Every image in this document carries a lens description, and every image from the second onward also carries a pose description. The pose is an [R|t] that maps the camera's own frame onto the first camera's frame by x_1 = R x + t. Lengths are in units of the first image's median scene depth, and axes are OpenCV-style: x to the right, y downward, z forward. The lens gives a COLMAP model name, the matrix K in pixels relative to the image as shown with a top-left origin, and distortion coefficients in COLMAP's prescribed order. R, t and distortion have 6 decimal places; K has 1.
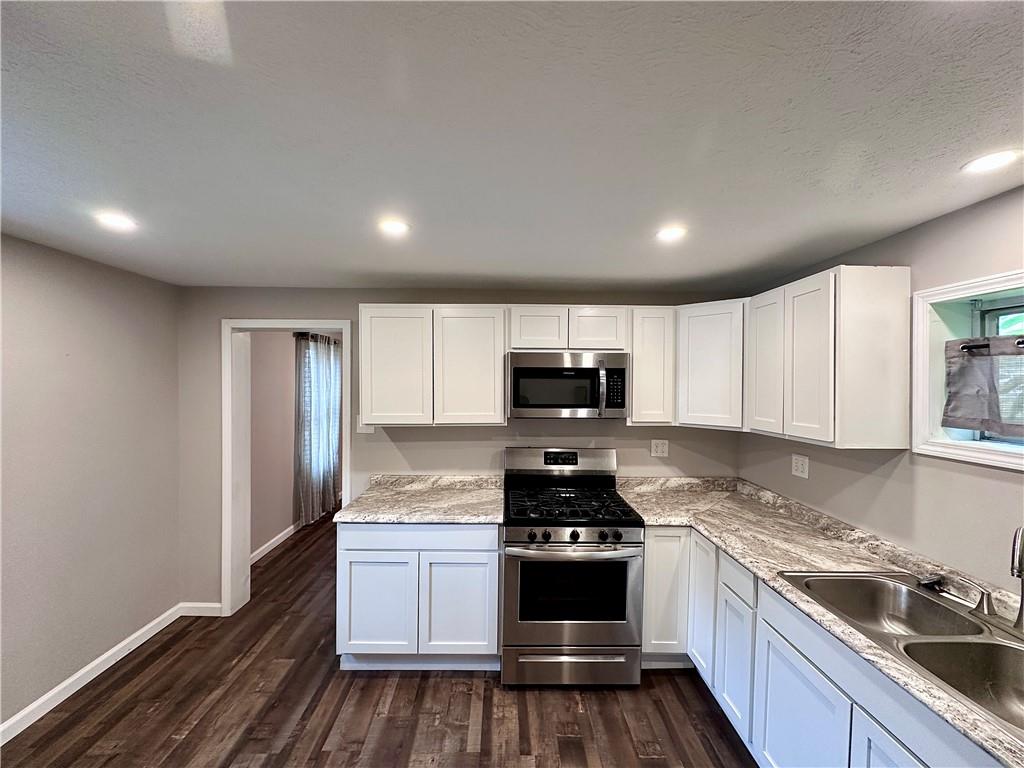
lens RADIAL K [[407.4, 0, 512.4], [0, 407.4, 385.5], [0, 0, 1]] dist [-0.003090, 0.000885]
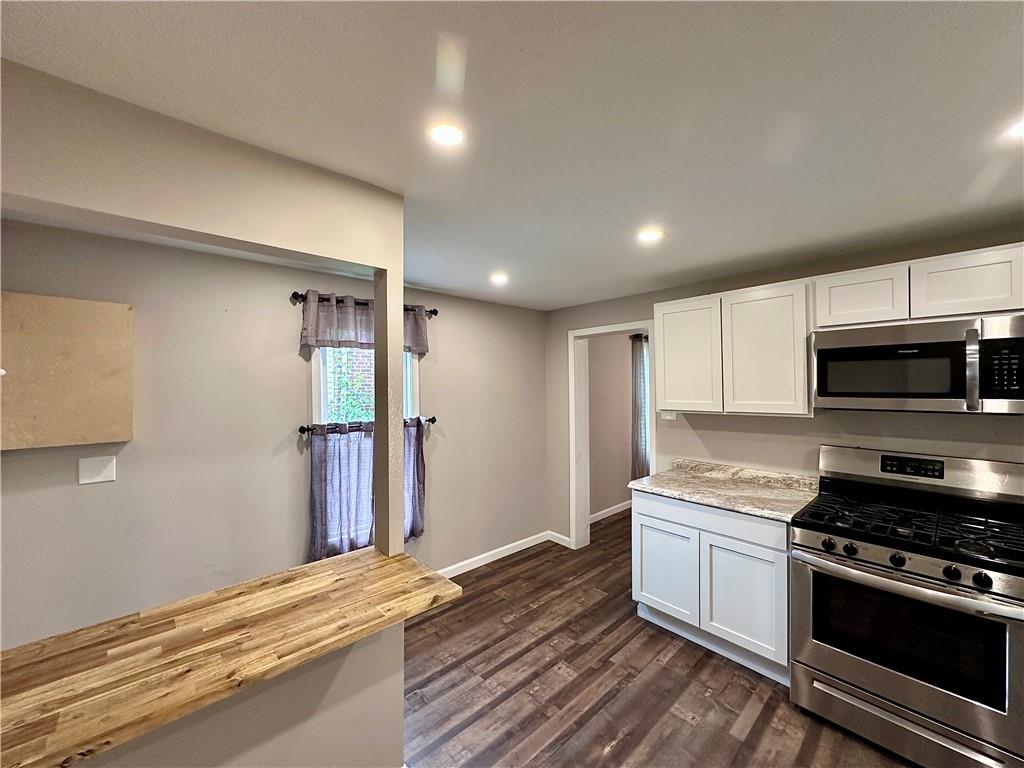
lens RADIAL K [[407.4, 0, 514.6], [0, 407.4, 384.6], [0, 0, 1]] dist [-0.003090, 0.000885]
pose [[0.657178, -0.010240, -0.753665, 0.248560], [0.006977, 0.999948, -0.007503, 0.034537], [0.753703, -0.000327, 0.657215, -0.050284]]
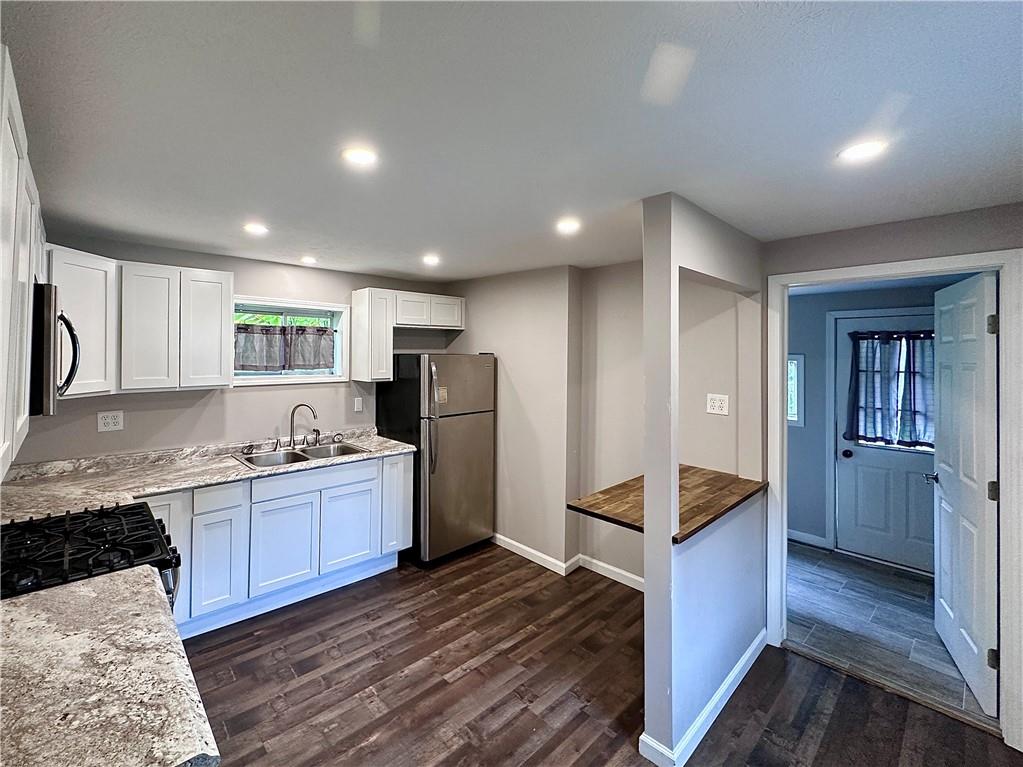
lens RADIAL K [[444.3, 0, 466.6], [0, 444.3, 351.1], [0, 0, 1]] dist [-0.003270, -0.000598]
pose [[-0.641157, -0.016032, 0.767243, -0.823834], [-0.011019, 0.999871, 0.011684, -0.014346], [-0.767331, -0.000963, -0.641250, 1.044279]]
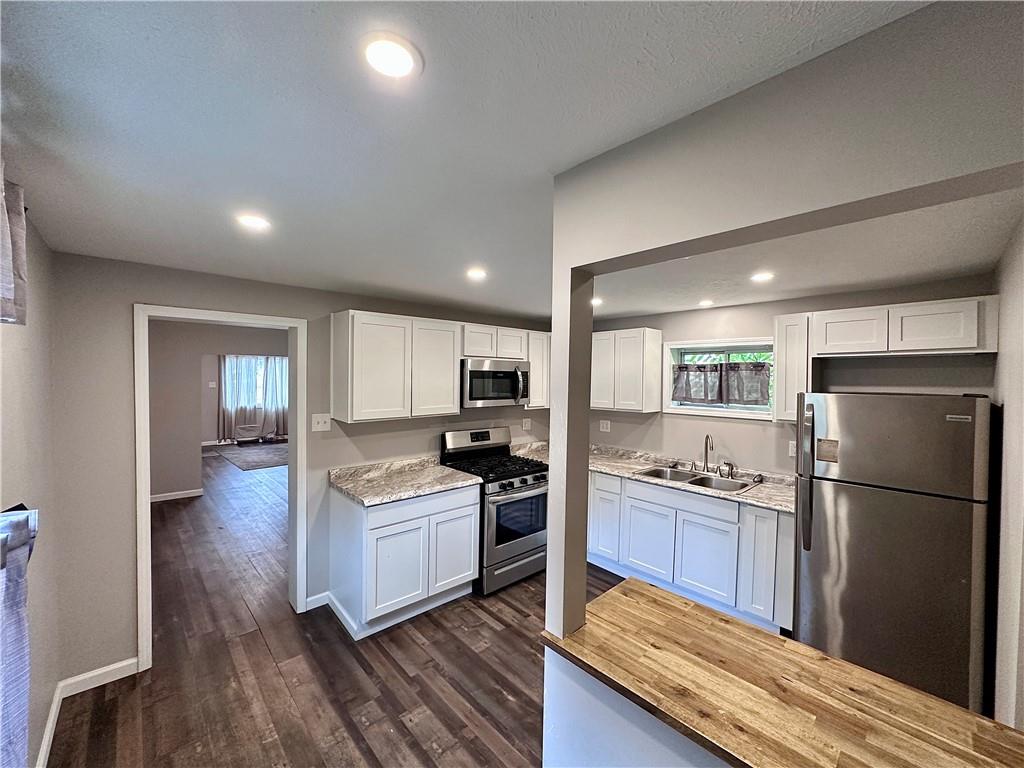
lens RADIAL K [[407.4, 0, 512.6], [0, 407.4, 386.5], [0, 0, 1]] dist [-0.003090, 0.000885]
pose [[0.746886, -0.014166, 0.664802, -0.857175], [-0.000749, 0.999754, 0.022146, -0.023333], [-0.664952, -0.017038, 0.746692, -0.108727]]
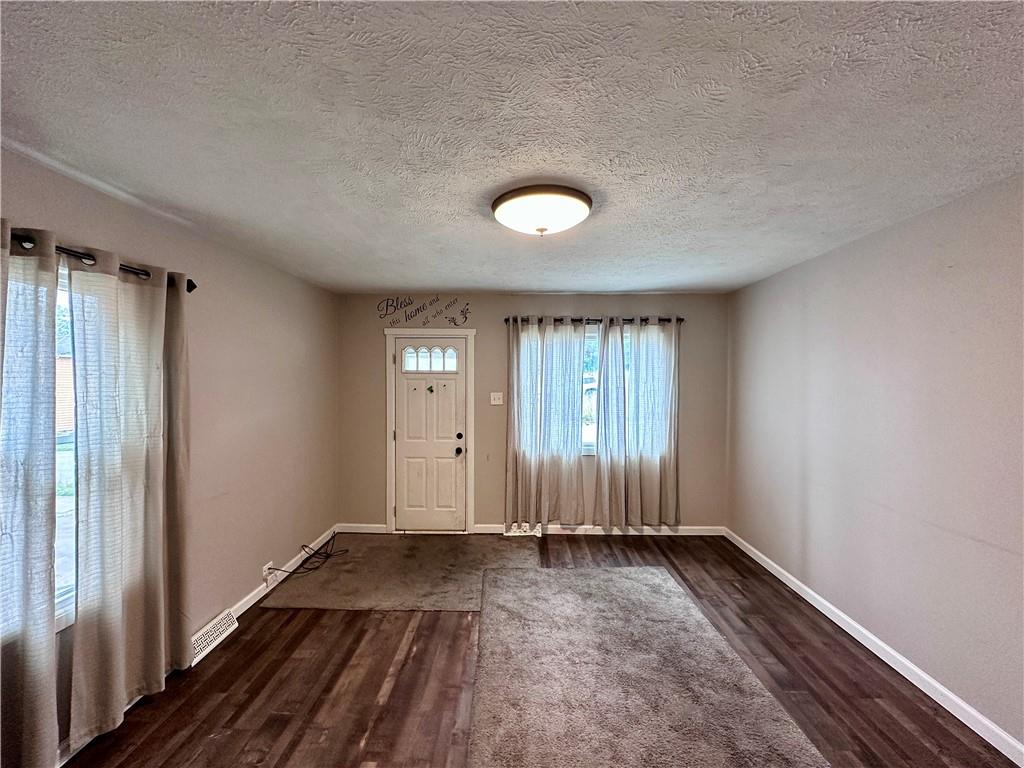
lens RADIAL K [[407.4, 0, 512.7], [0, 407.4, 386.8], [0, 0, 1]] dist [-0.003090, 0.000885]
pose [[0.999274, 0.002640, -0.038007, -0.279981], [-0.002232, 0.999939, 0.010784, -0.018974], [0.038033, -0.010692, 0.999219, 3.027354]]
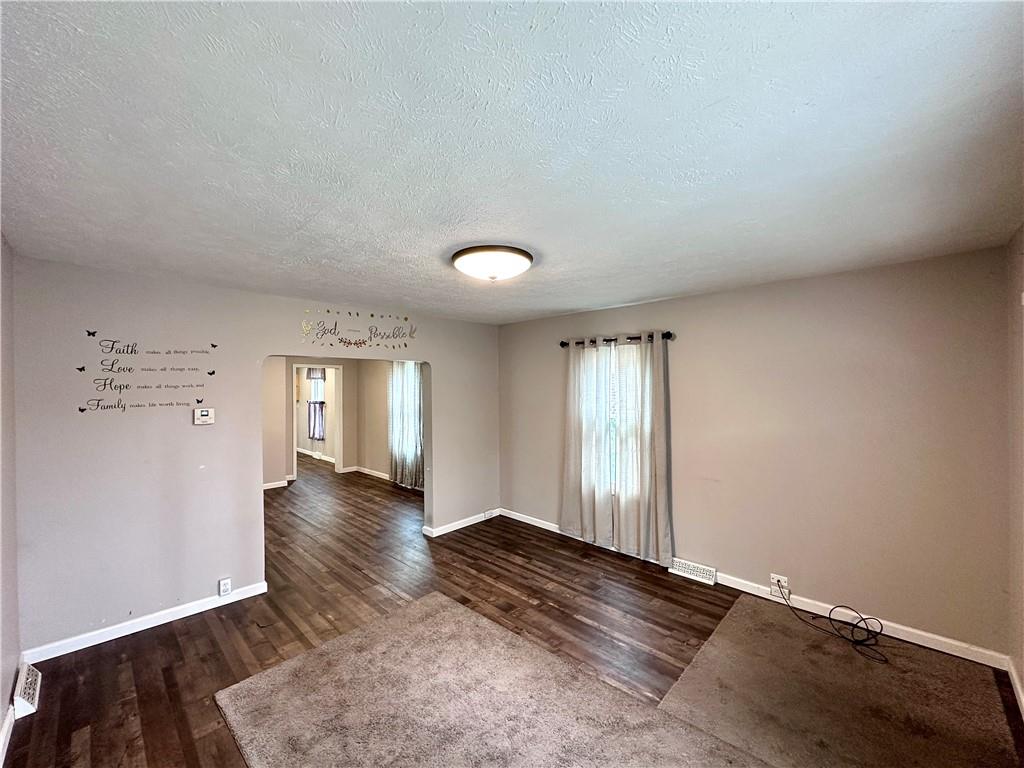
lens RADIAL K [[407.4, 0, 515.2], [0, 407.4, 382.0], [0, 0, 1]] dist [-0.003090, 0.000885]
pose [[-0.705215, -0.001448, -0.708992, 0.527713], [-0.003391, 0.999993, 0.001332, -0.072605], [0.708985, 0.003343, -0.705215, 4.819462]]
